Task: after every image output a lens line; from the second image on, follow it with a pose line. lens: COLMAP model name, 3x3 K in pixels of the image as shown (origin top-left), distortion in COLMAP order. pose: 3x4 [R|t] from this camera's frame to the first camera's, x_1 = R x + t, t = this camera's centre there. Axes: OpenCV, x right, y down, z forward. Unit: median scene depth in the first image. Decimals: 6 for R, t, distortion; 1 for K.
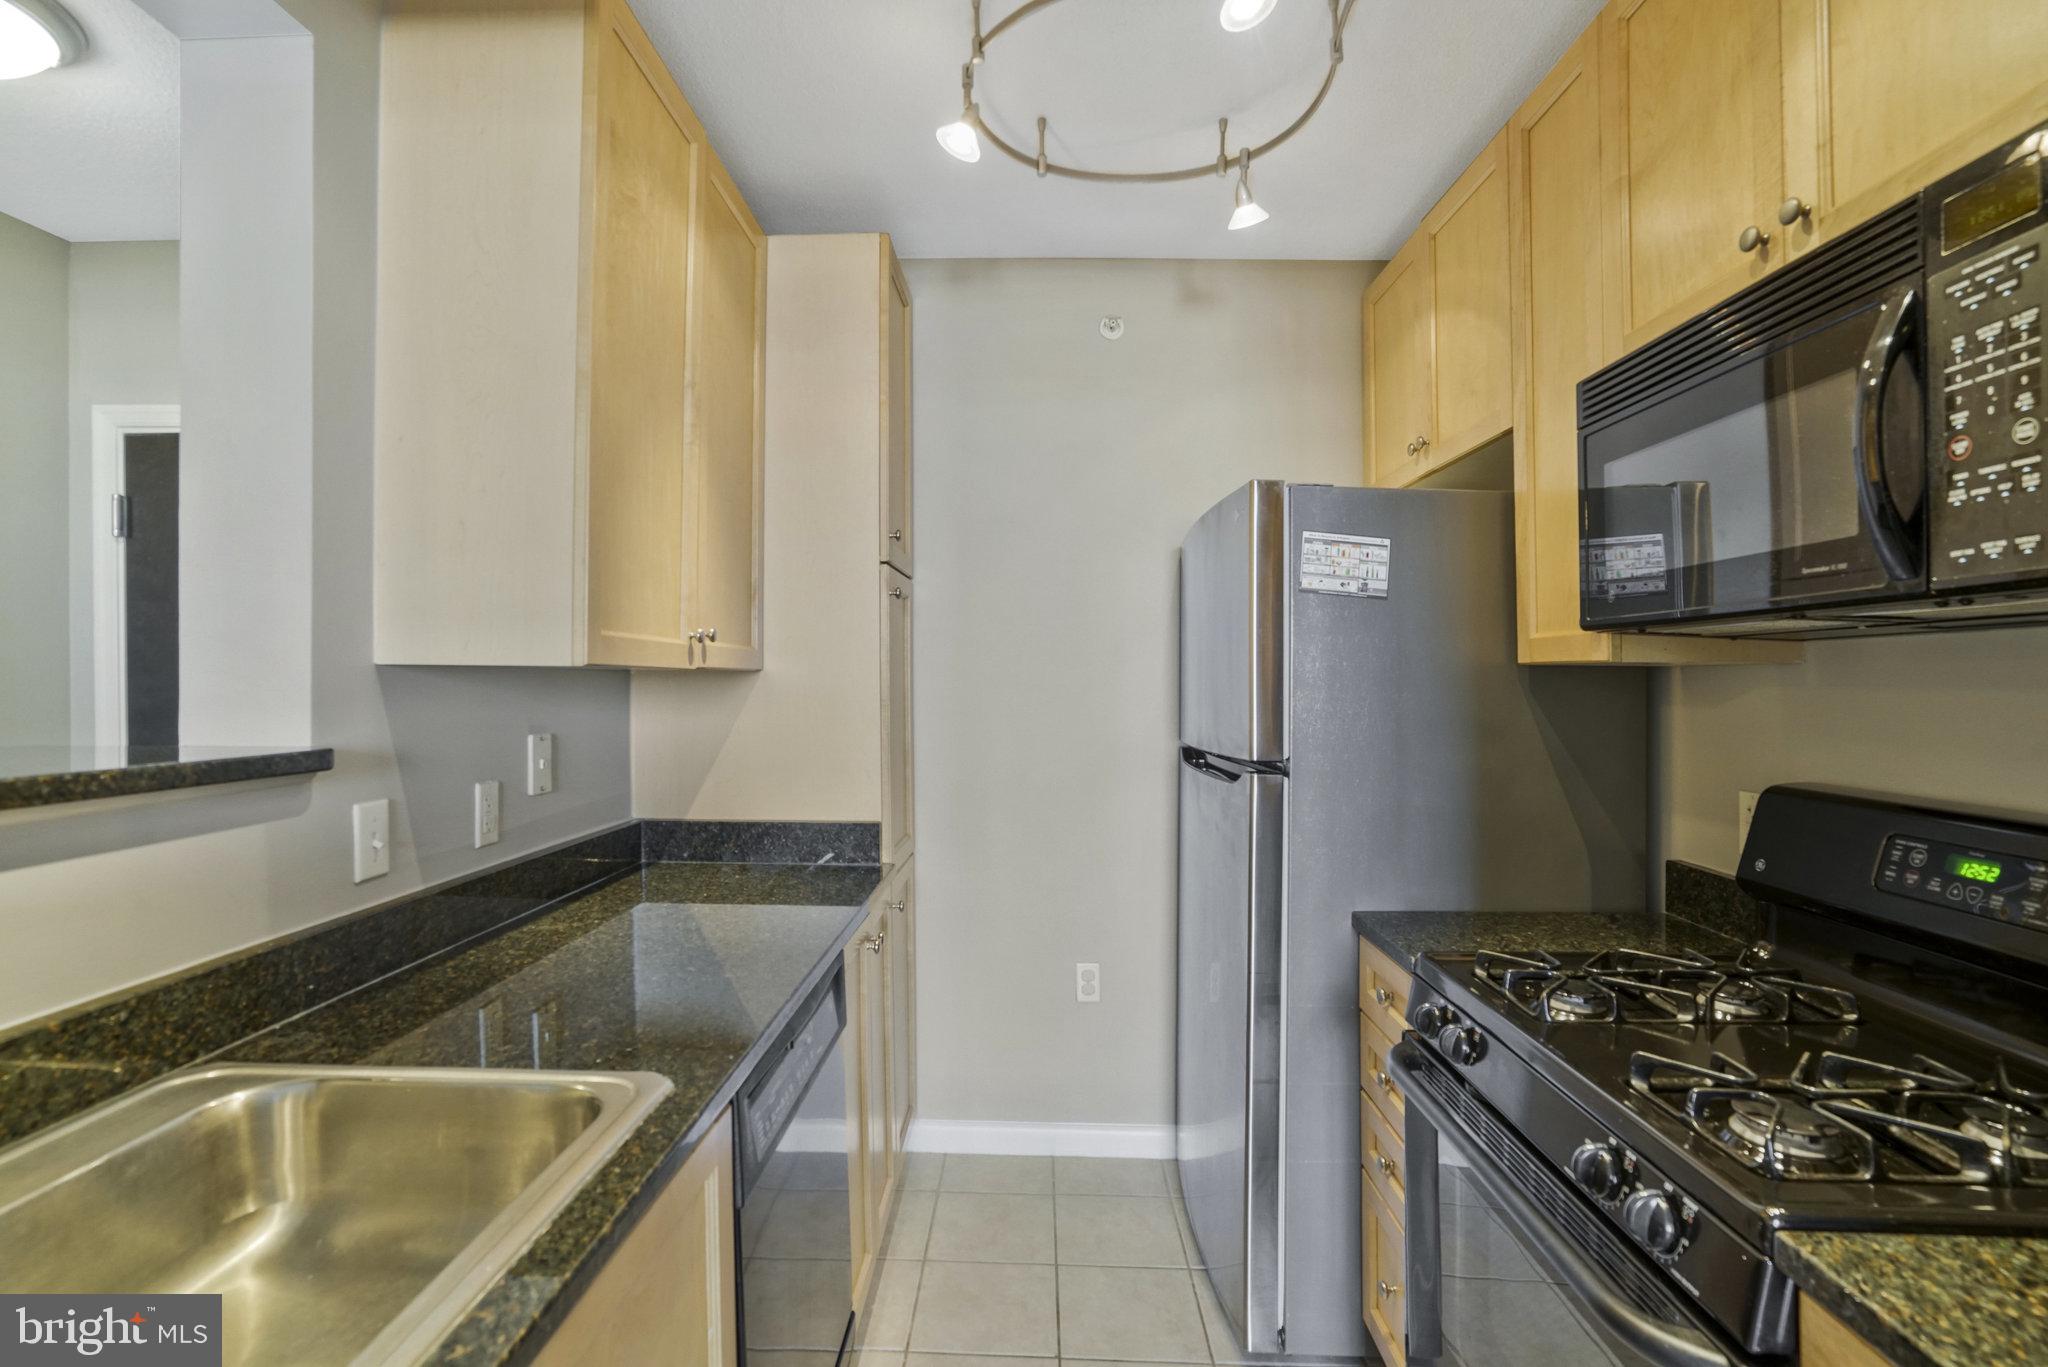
lens RADIAL K [[943.2, 0, 1025.1], [0, 943.2, 677.0], [0, 0, 1]] dist [-0.022877, 0.002017]
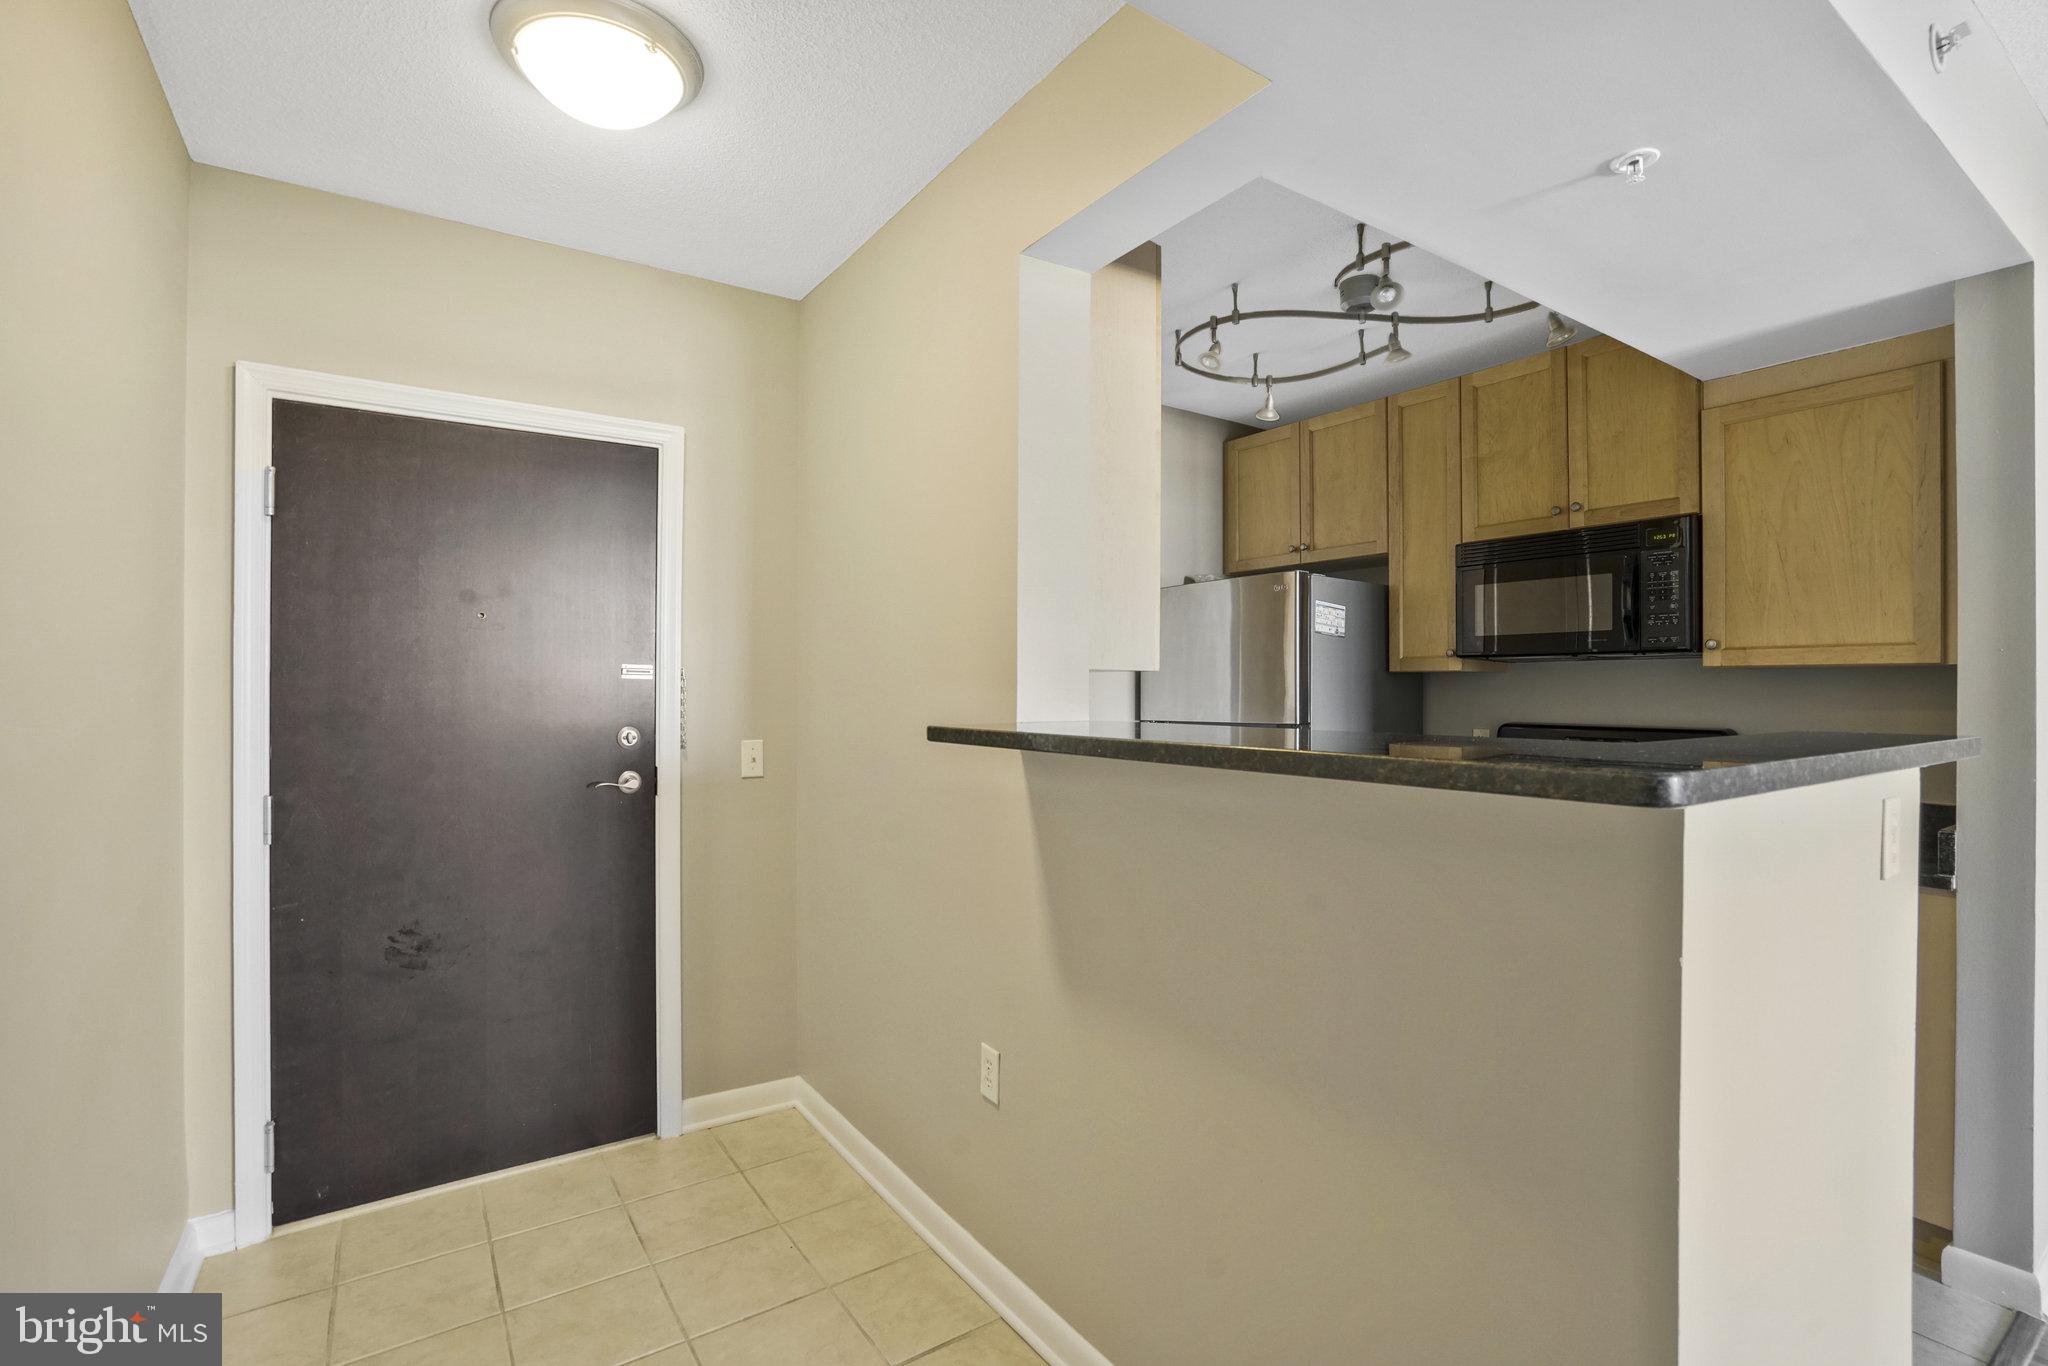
lens RADIAL K [[943.2, 0, 1033.7], [0, 943.2, 688.3], [0, 0, 1]] dist [-0.022877, 0.002017]
pose [[0.824985, -0.001155, 0.565153, -1.249405], [-0.003337, 0.999971, 0.006914, 0.009076], [-0.565144, -0.007590, 0.824957, -0.227306]]
